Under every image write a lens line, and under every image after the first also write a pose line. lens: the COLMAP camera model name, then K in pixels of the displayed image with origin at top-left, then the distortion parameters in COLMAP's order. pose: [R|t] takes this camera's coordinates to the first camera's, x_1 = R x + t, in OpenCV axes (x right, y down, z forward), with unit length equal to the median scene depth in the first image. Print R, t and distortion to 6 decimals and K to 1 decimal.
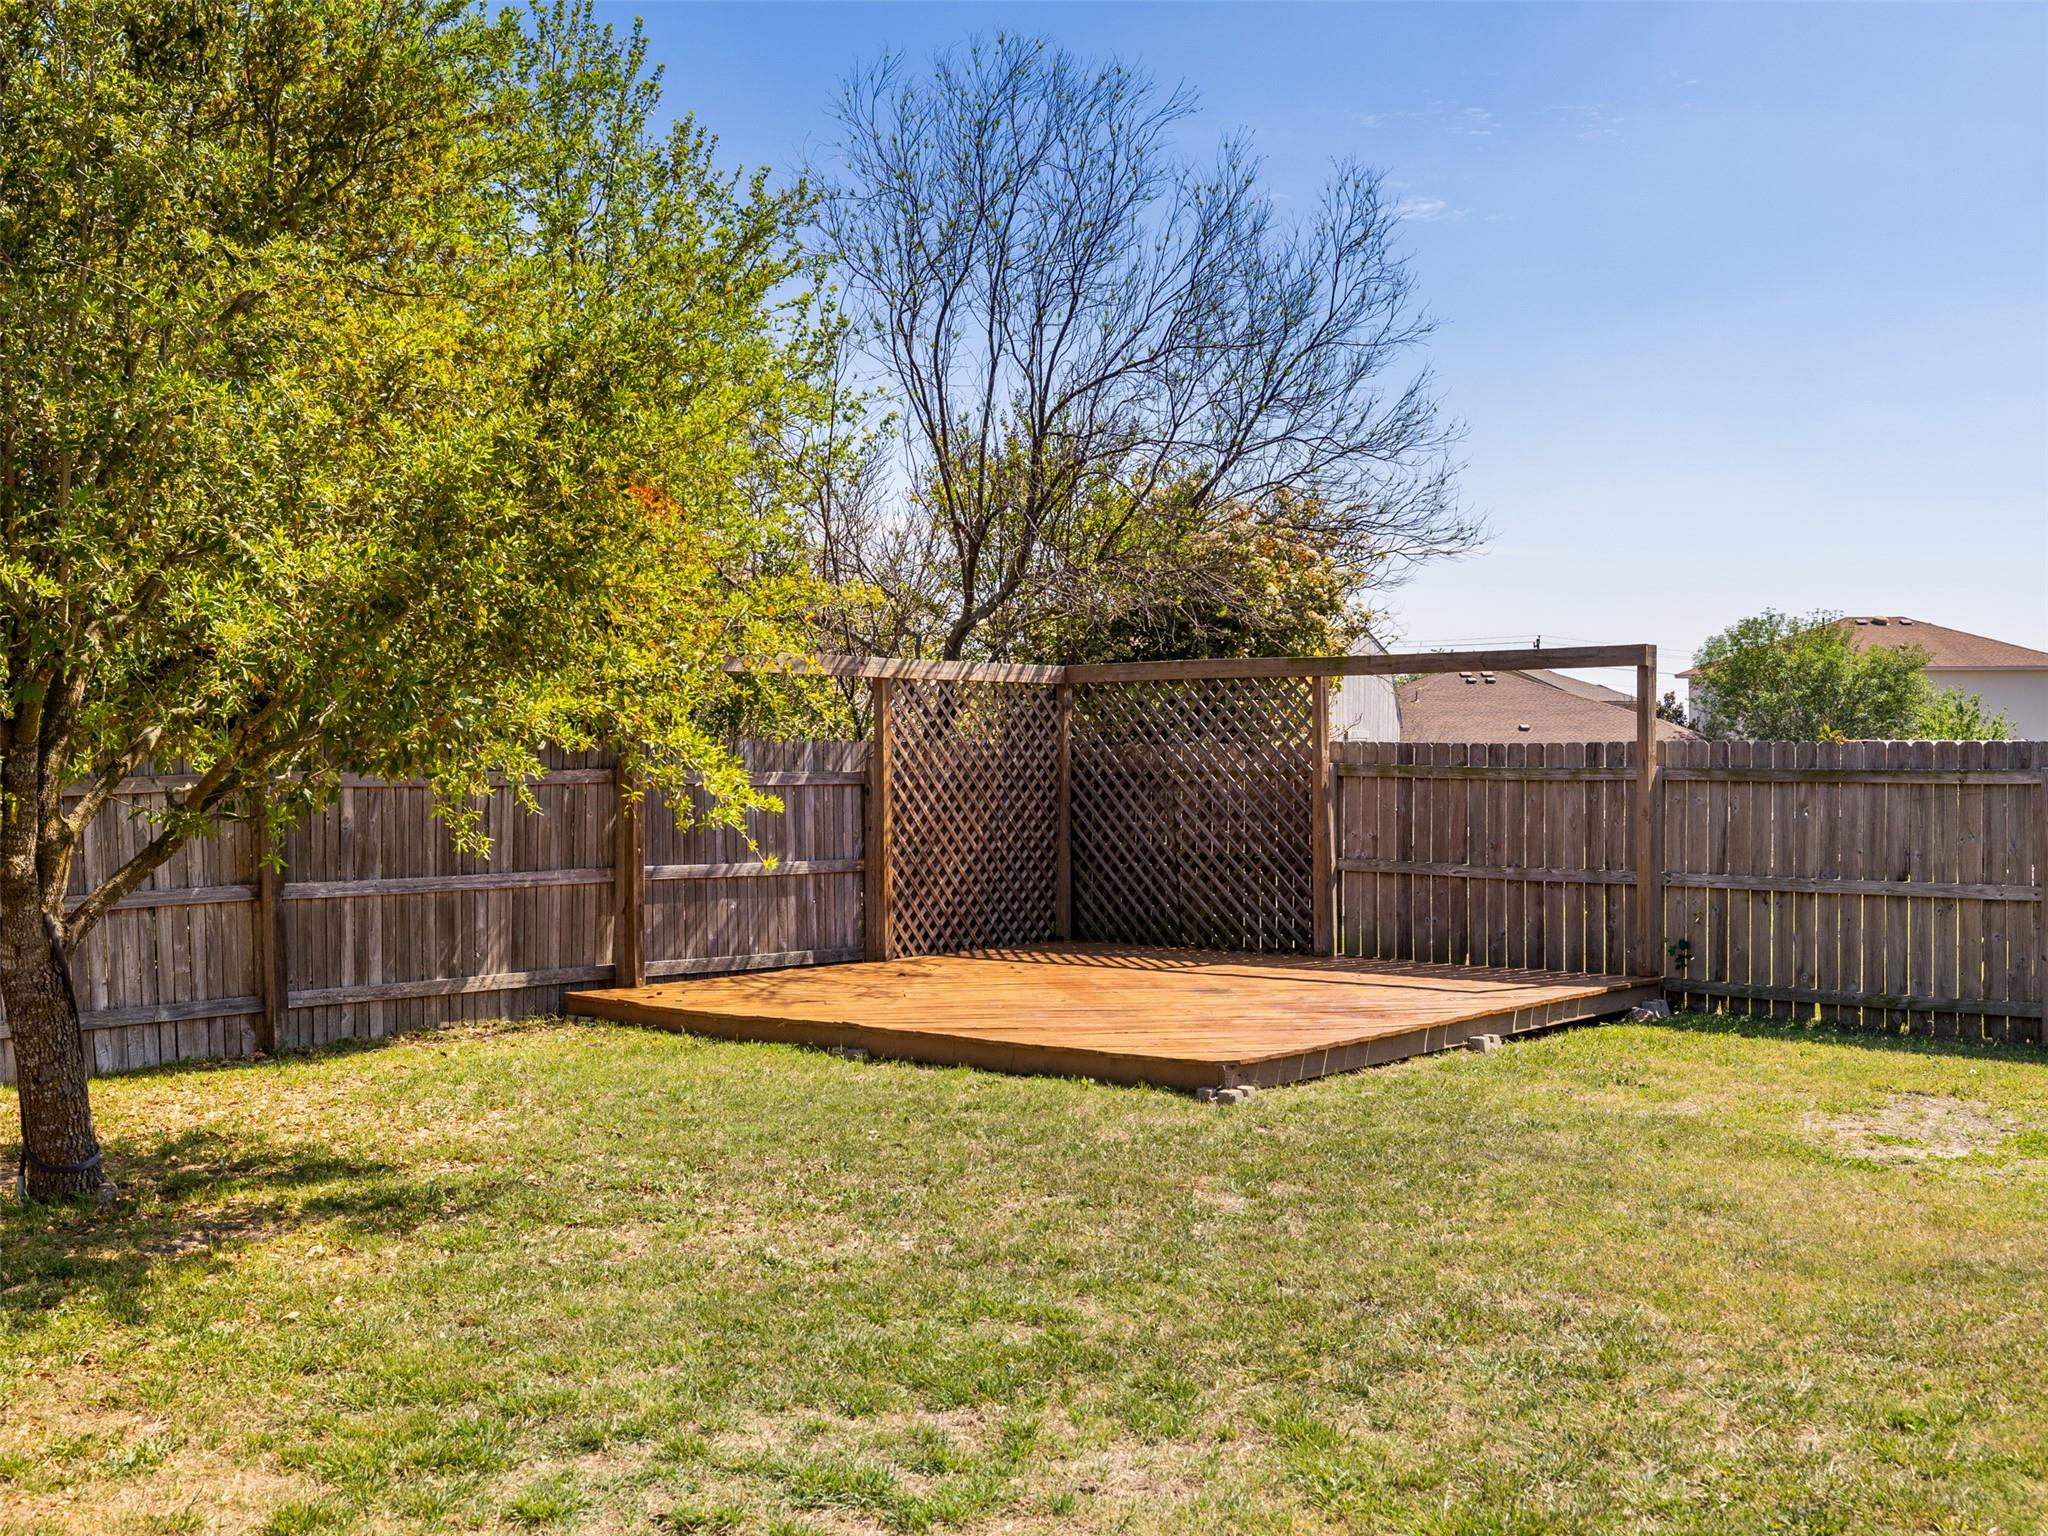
lens RADIAL K [[2233.1, 0, 1024.0], [0, 2233.1, 768.0], [0, 0, 1]] dist [-0.005532, 0.000212]
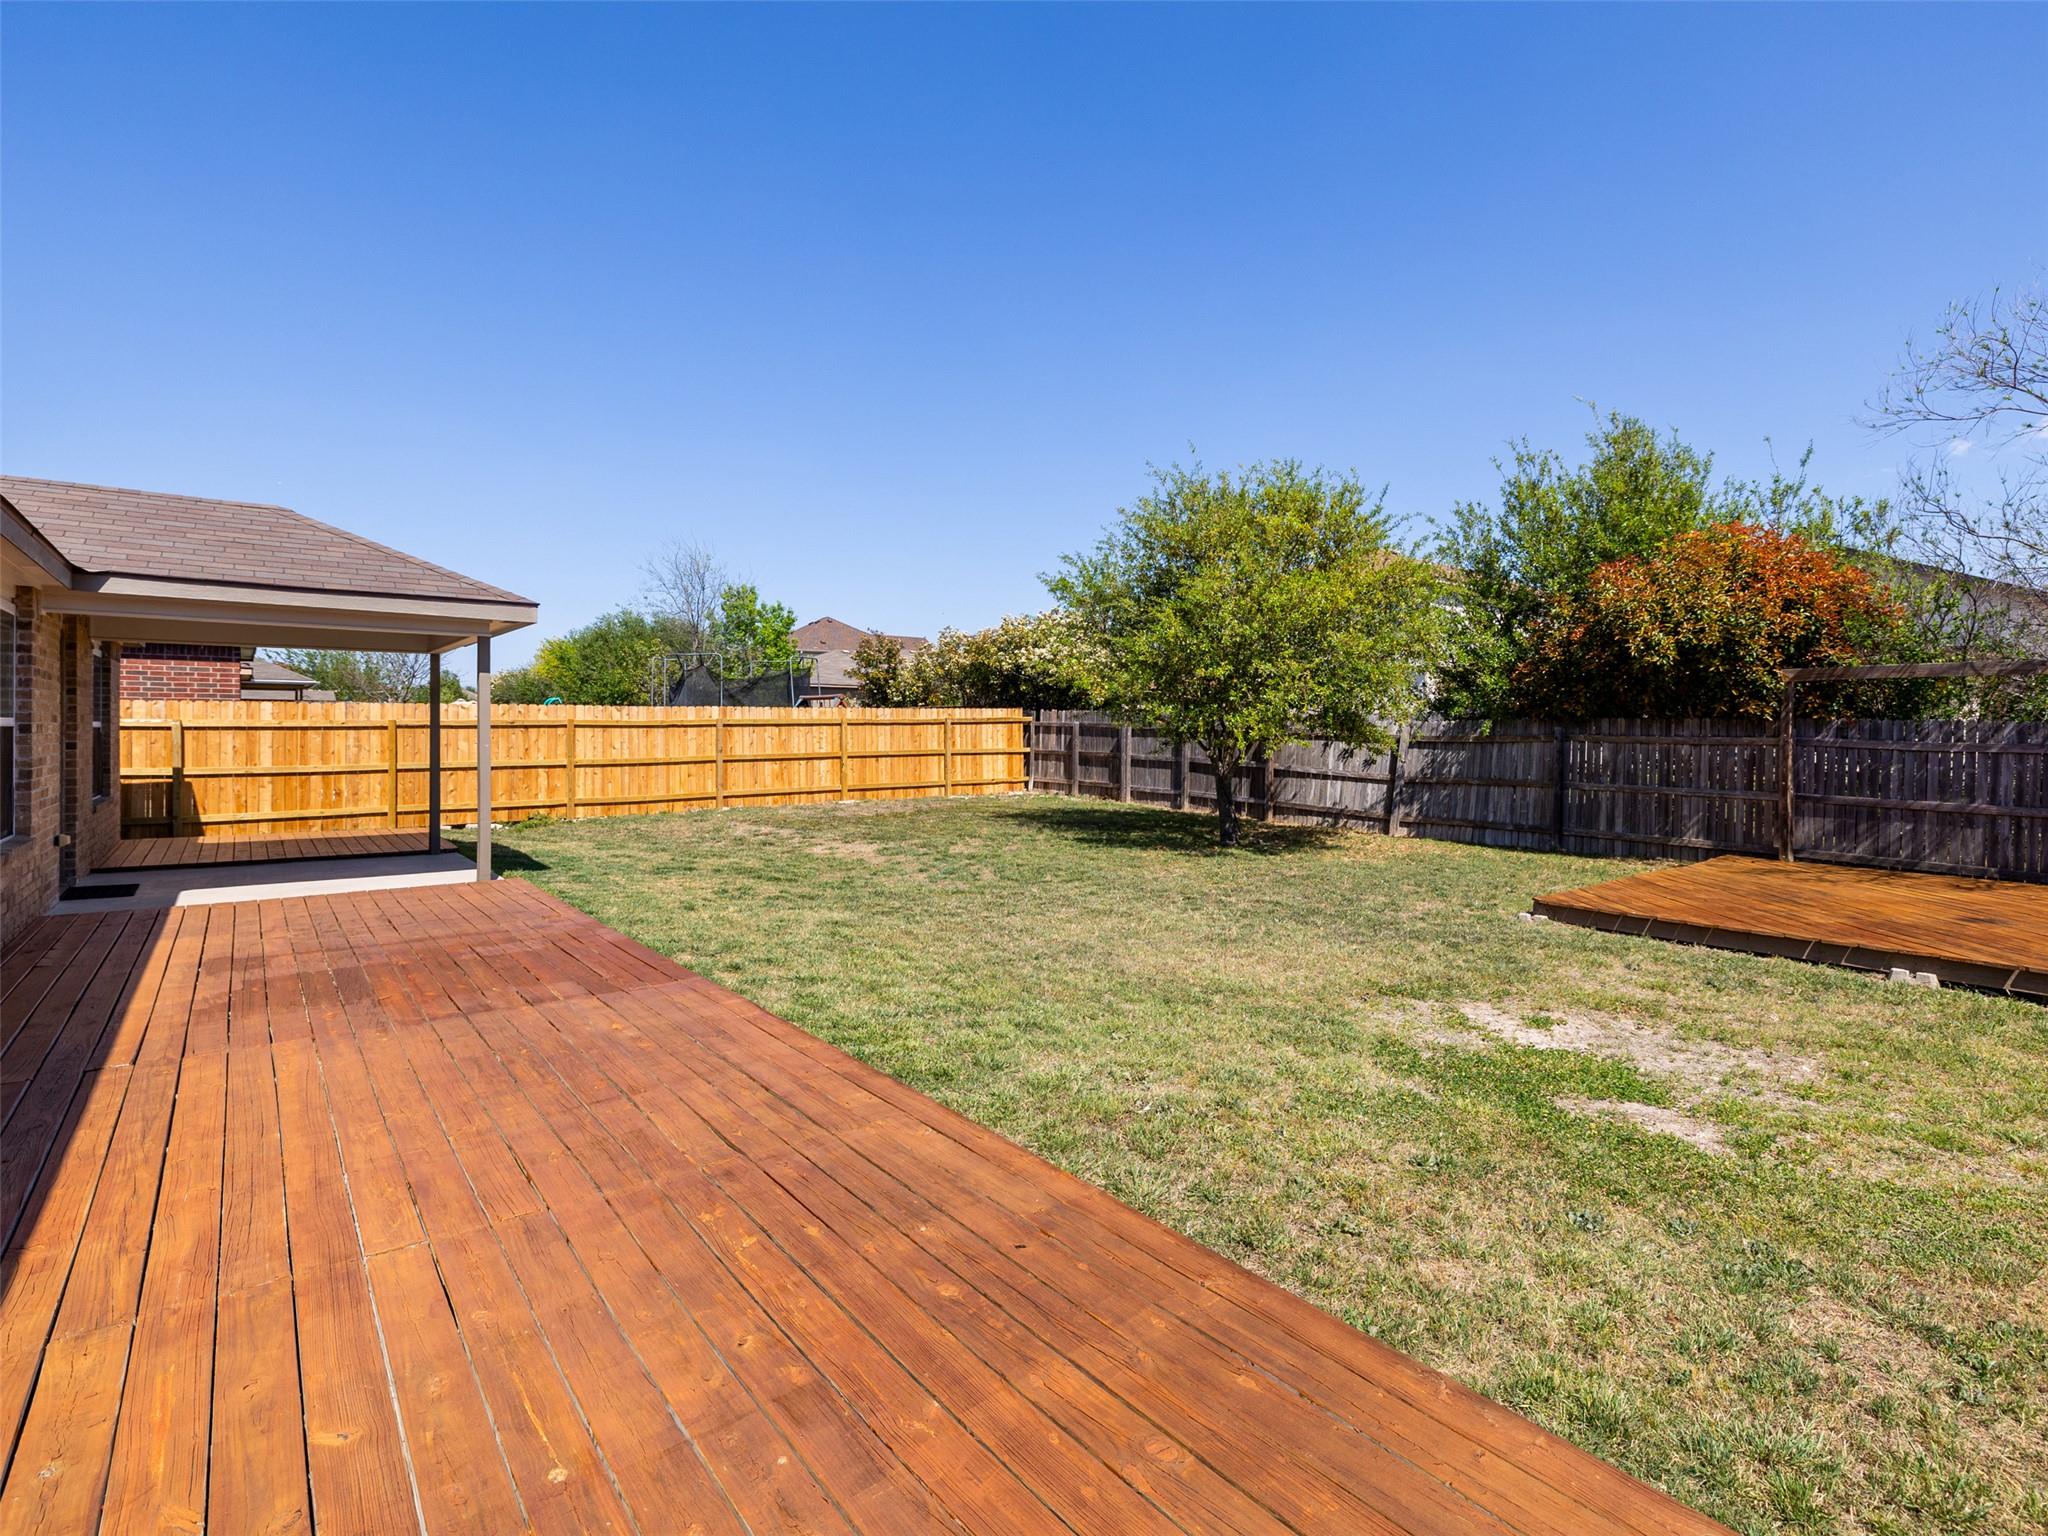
lens RADIAL K [[985.7, 0, 1020.1], [0, 985.7, 708.6], [0, 0, 1]] dist [-0.001194, 0.000428]
pose [[-0.208631, -0.013798, -0.977897, 0.638600], [-0.014118, 0.999839, -0.011095, -0.004526], [0.977893, 0.011491, -0.208792, 0.506899]]
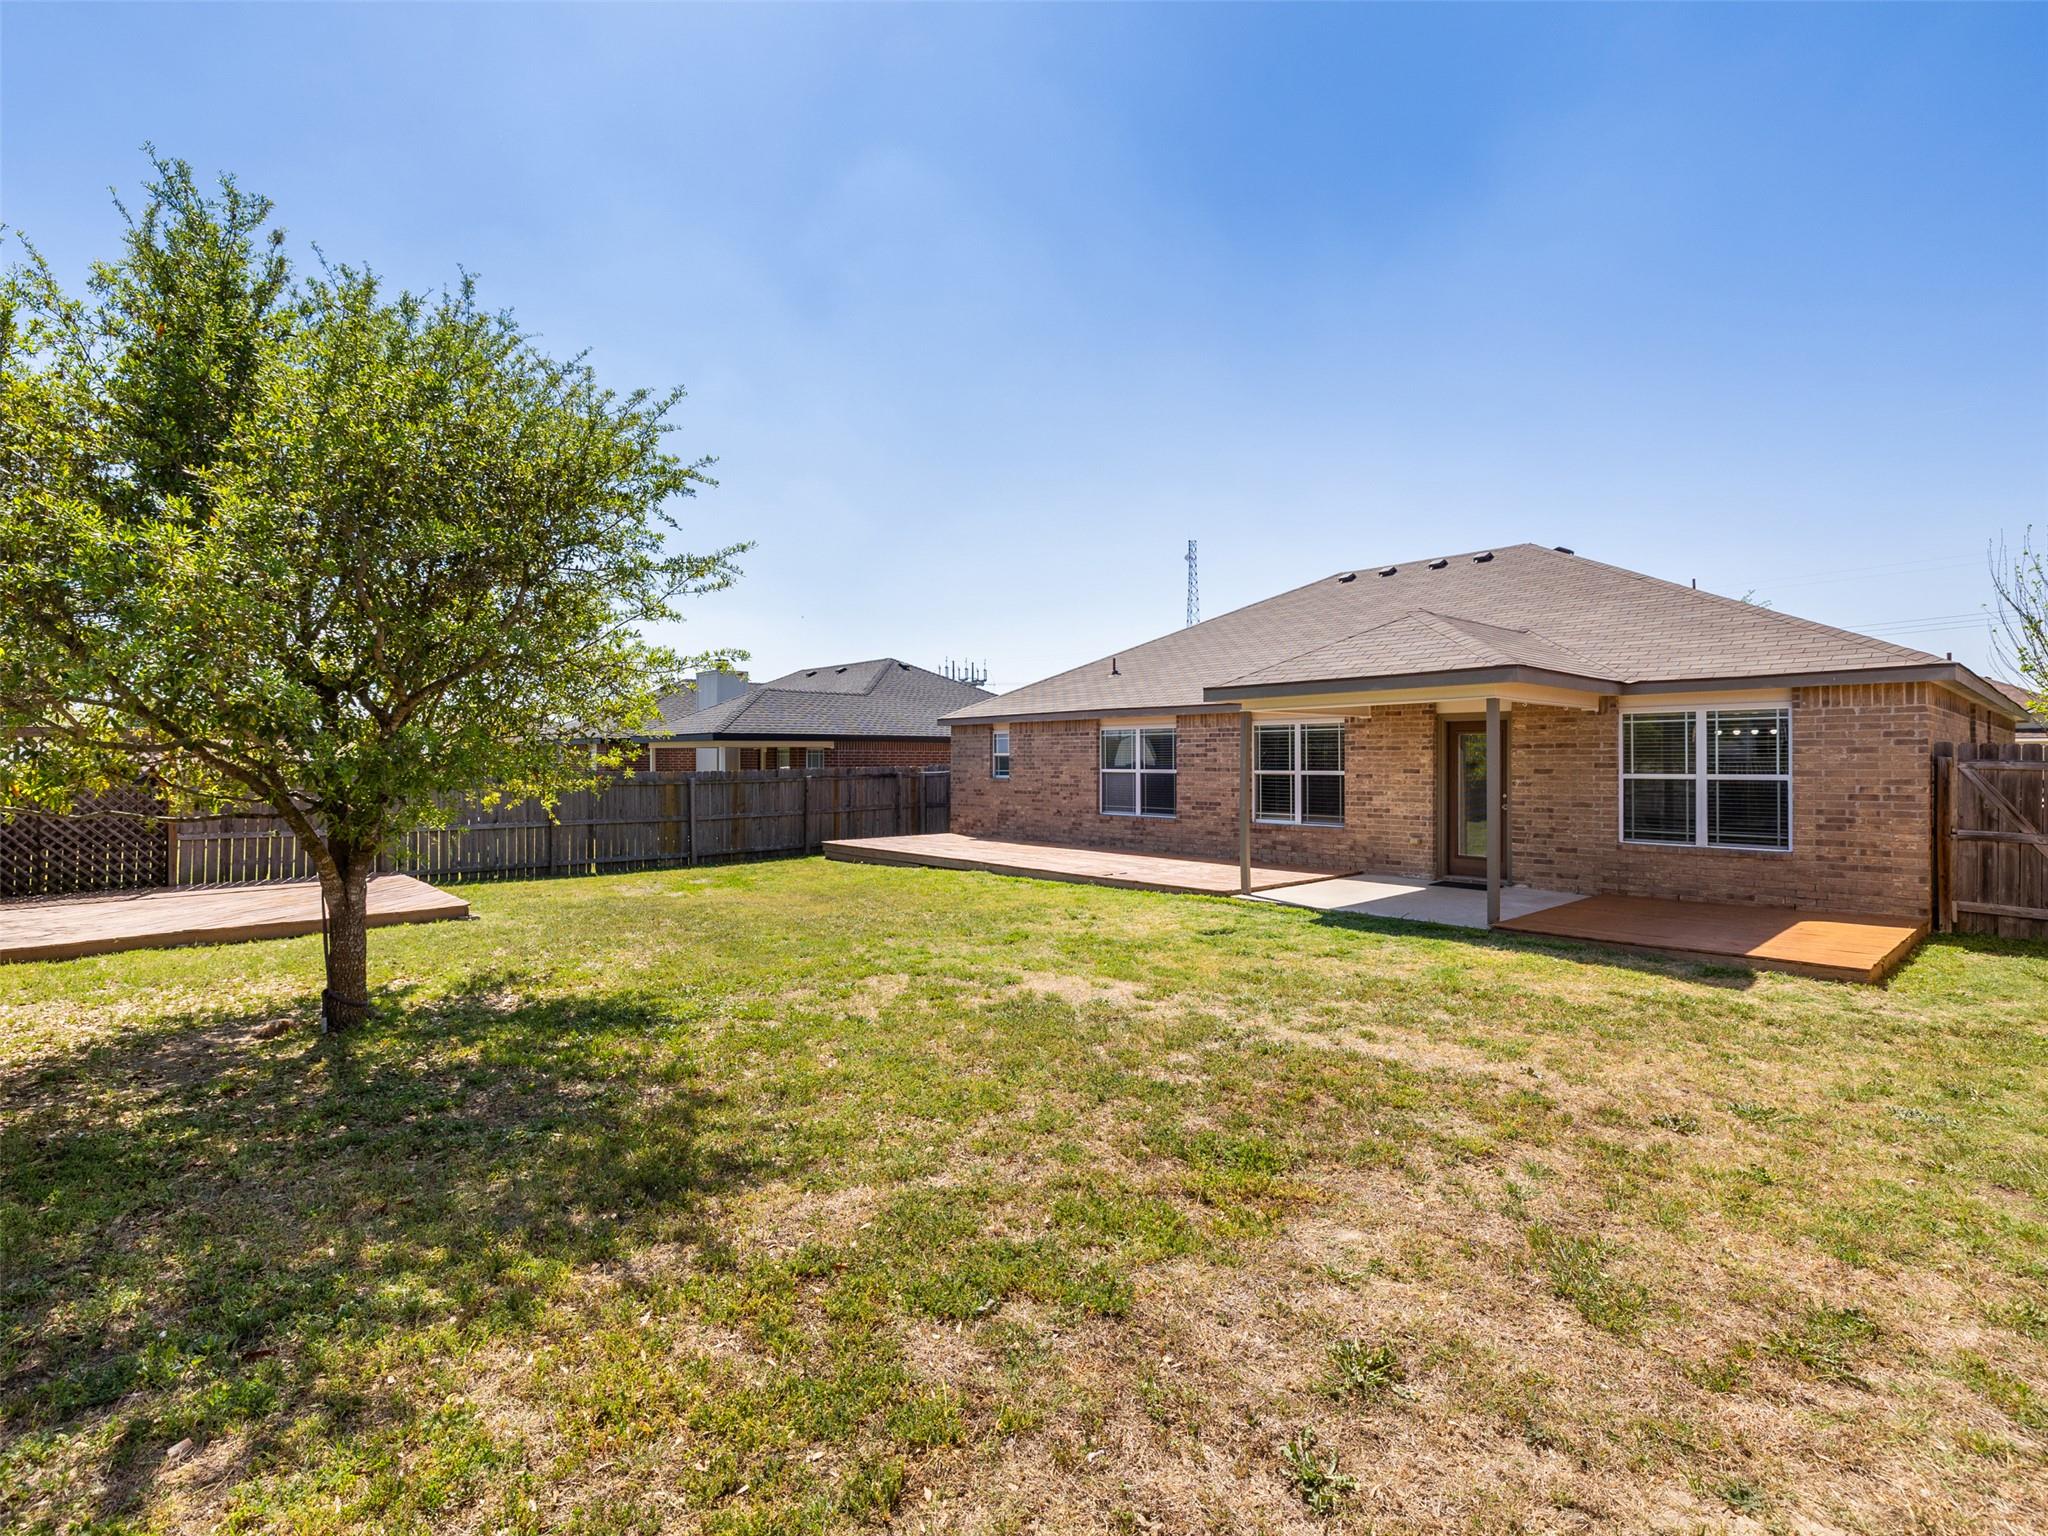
lens RADIAL K [[971.0, 0, 1021.6], [0, 971.0, 755.6], [0, 0, 1]] dist [-0.001397, 0.000131]
pose [[0.146139, 0.010850, 0.989204, -0.586996], [0.014723, 0.999805, -0.013142, -0.005787], [-0.989154, 0.016485, 0.145951, 0.163325]]
